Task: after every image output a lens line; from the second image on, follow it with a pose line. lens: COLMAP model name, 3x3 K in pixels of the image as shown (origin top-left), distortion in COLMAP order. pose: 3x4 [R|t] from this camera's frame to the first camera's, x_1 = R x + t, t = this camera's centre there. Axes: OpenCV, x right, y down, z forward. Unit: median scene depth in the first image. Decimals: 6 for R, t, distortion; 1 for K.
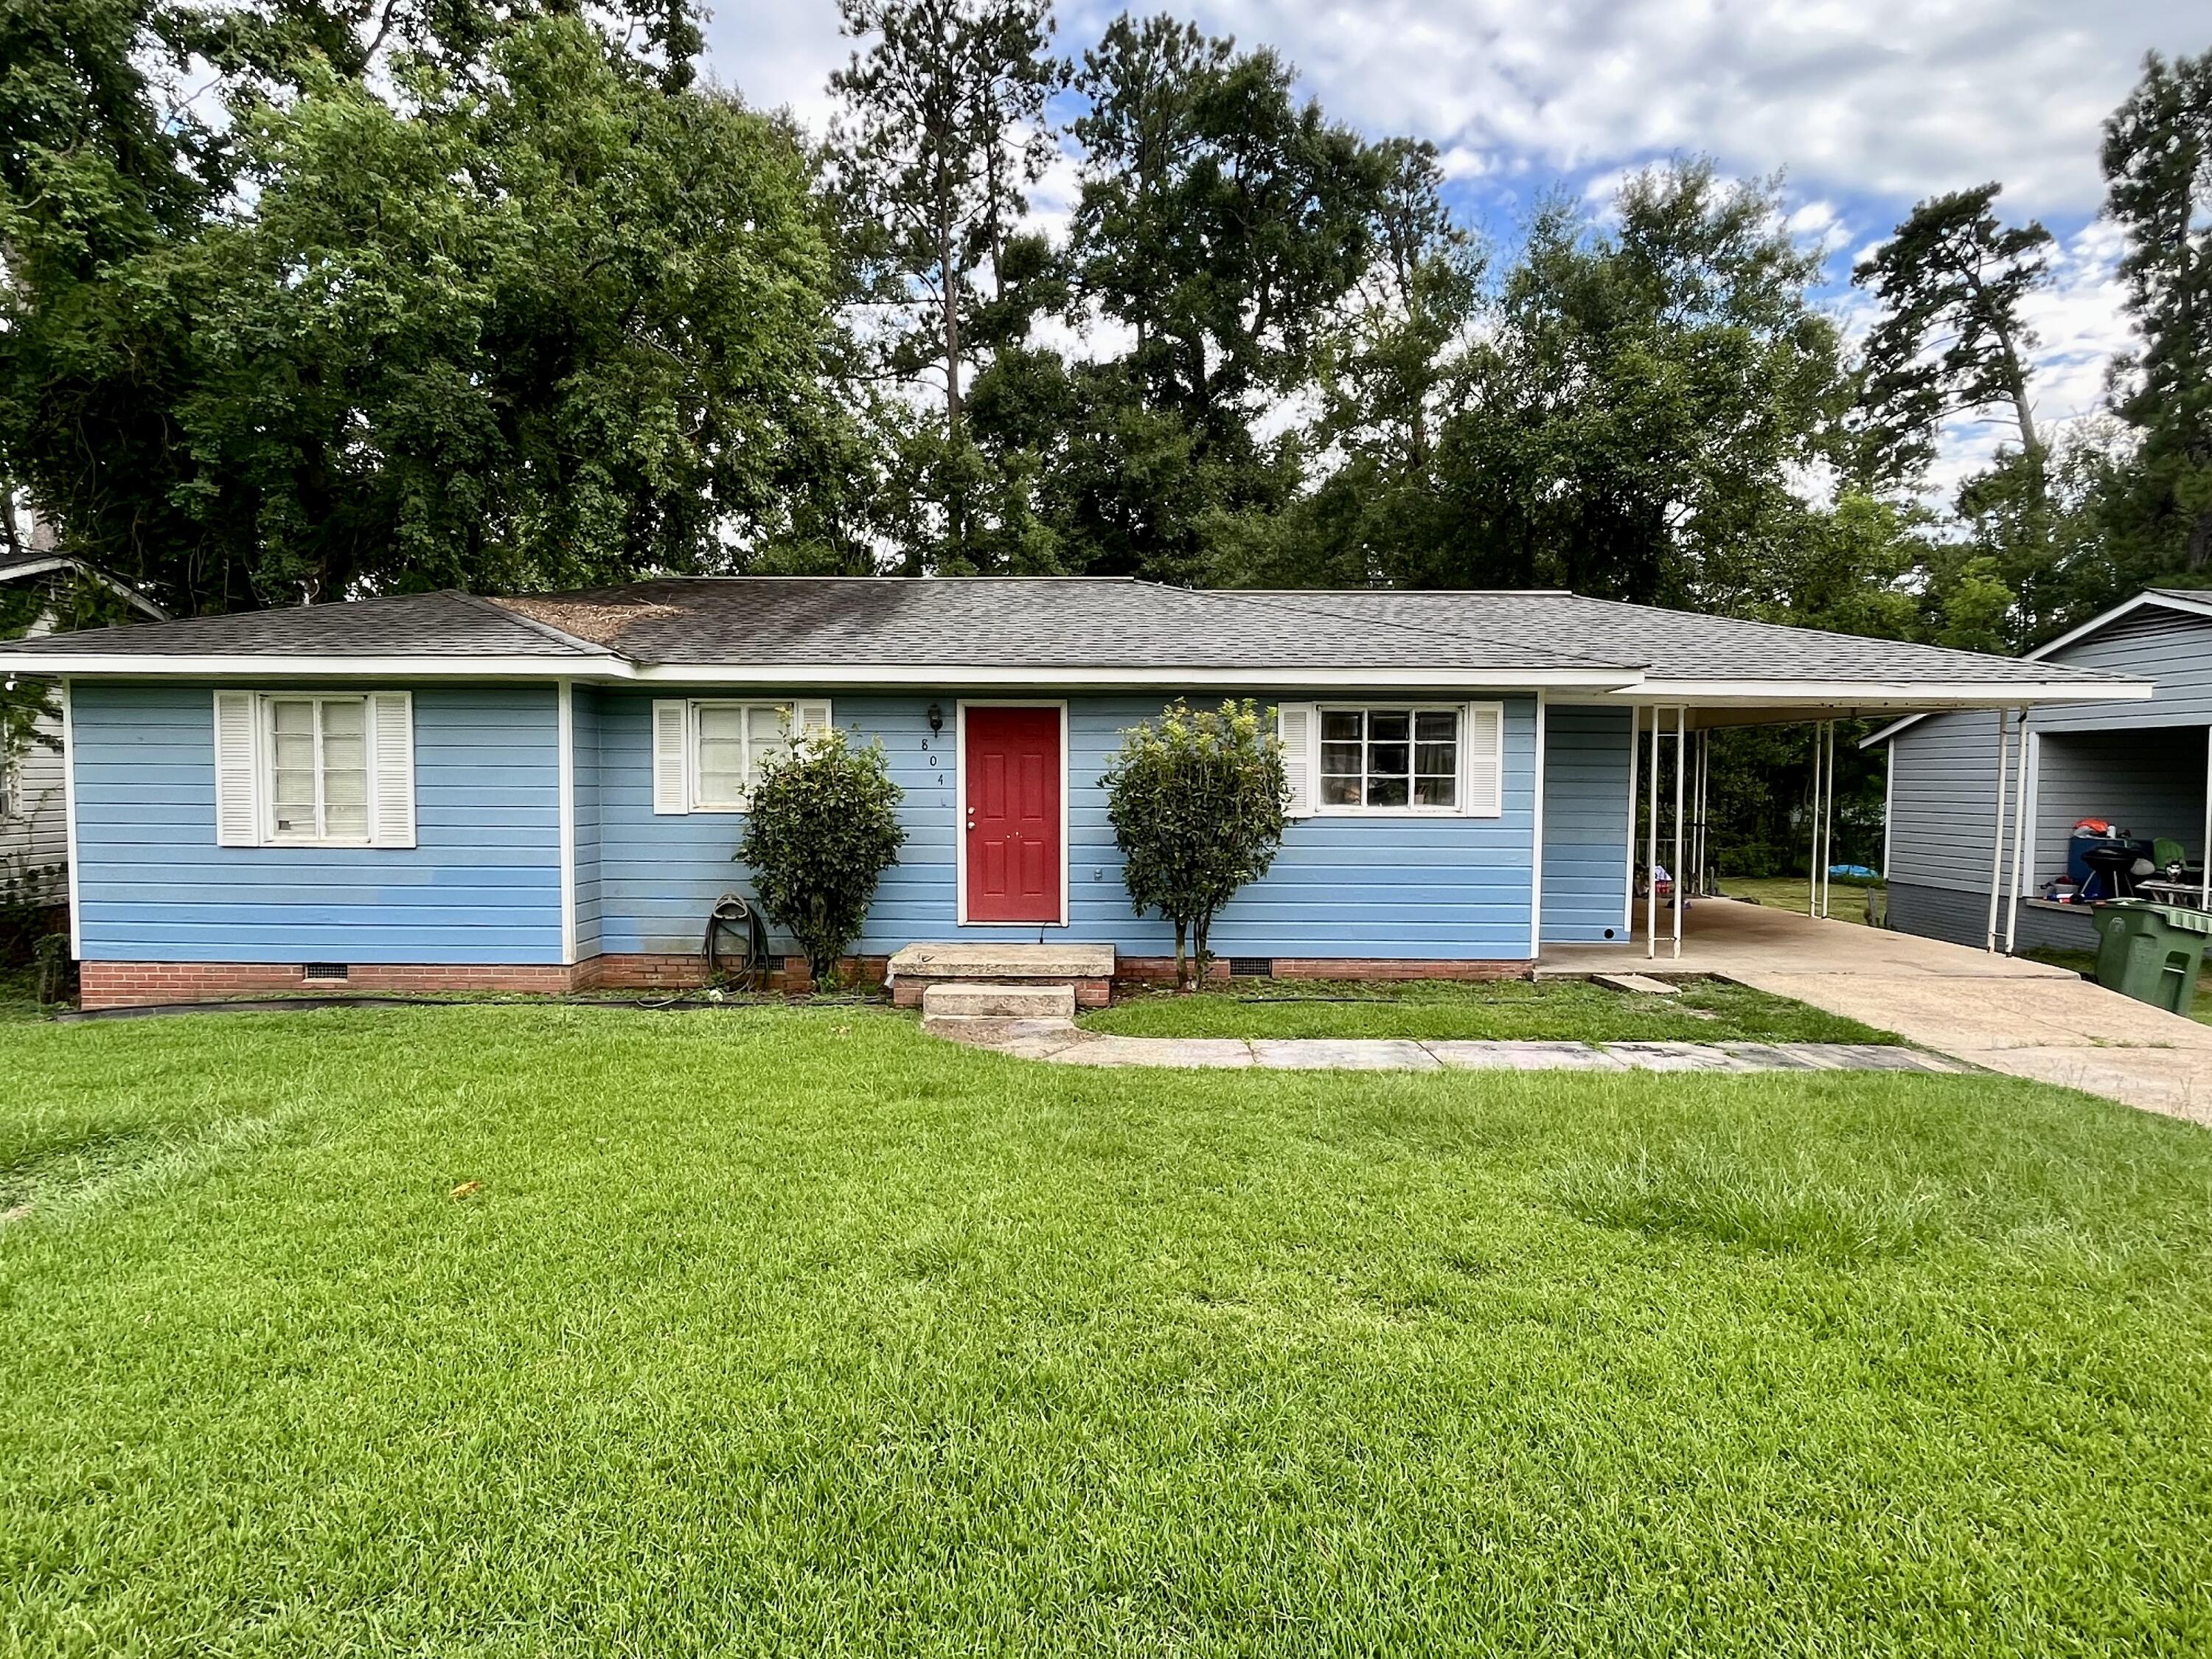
lens RADIAL K [[1197.3, 0, 1106.0], [0, 1197.3, 829.5], [0, 0, 1]] dist [-0.003634, 0.000657]
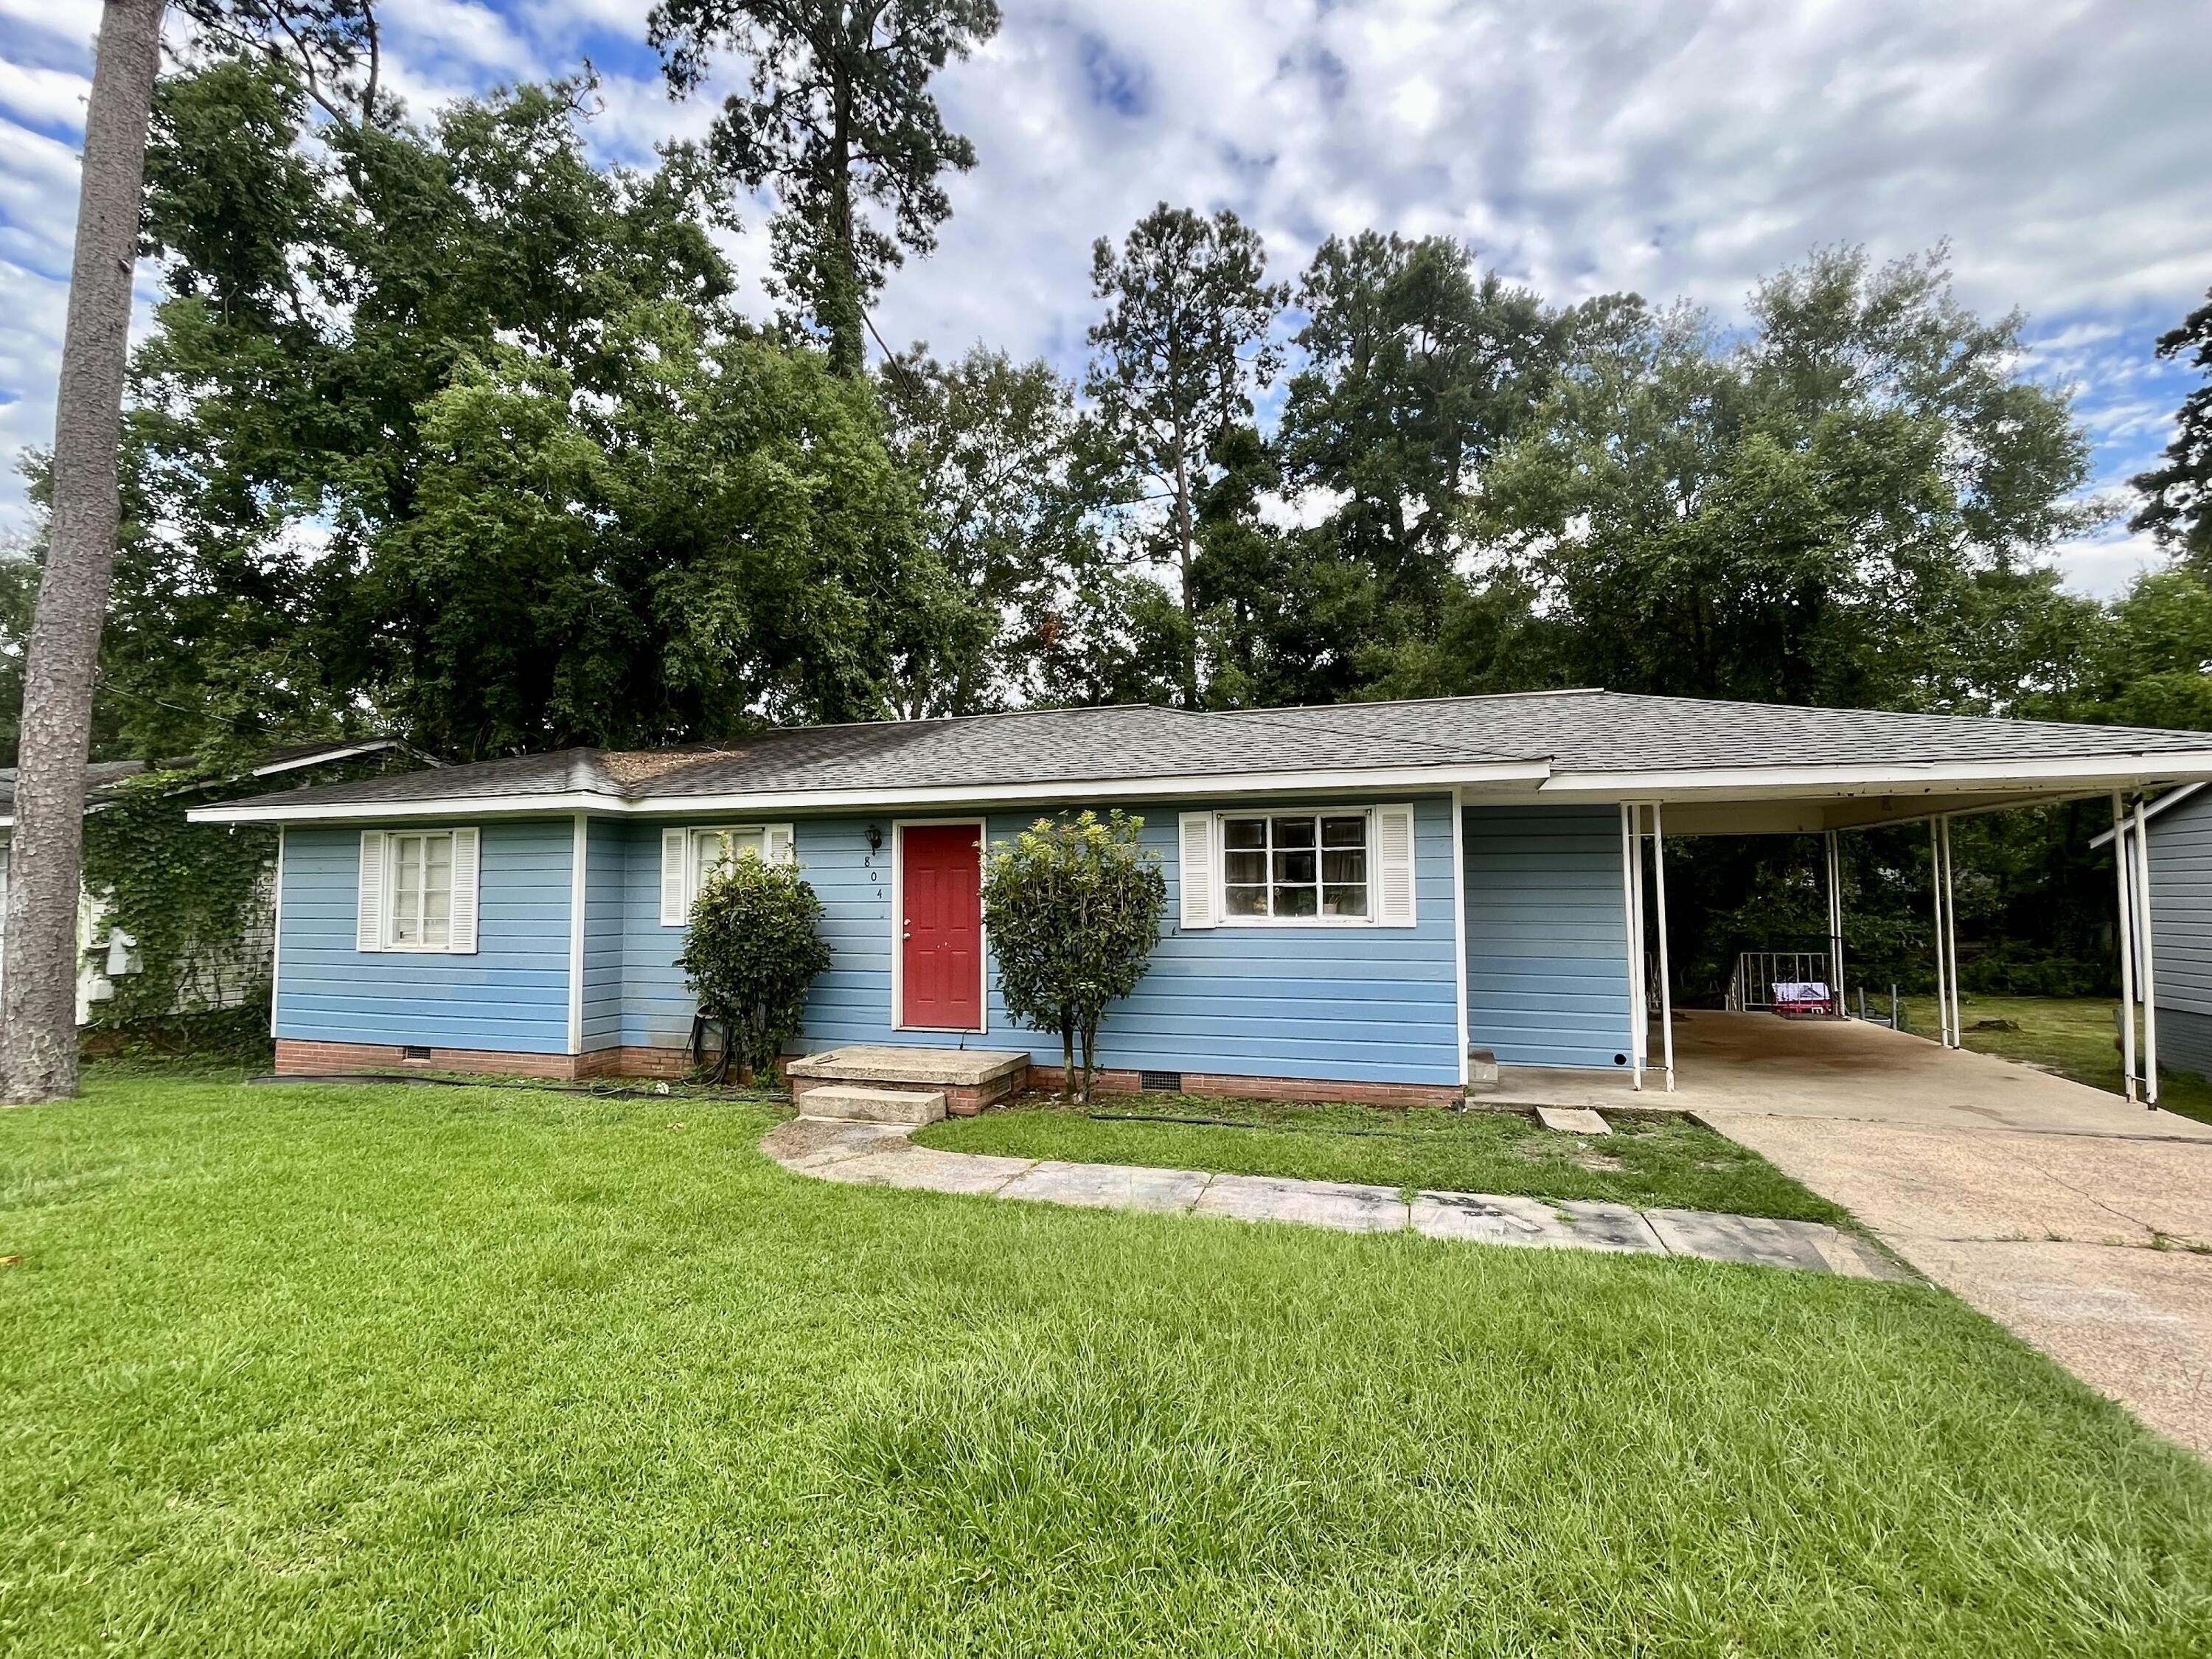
lens RADIAL K [[1029.6, 0, 1106.0], [0, 1029.6, 829.5], [0, 0, 1]] dist [-0.001475, -0.001078]
pose [[0.954883, -0.029565, -0.295506, 0.336182], [-0.002457, 0.994212, -0.107408, 0.000485], [0.296971, 0.103288, 0.949284, 0.164887]]
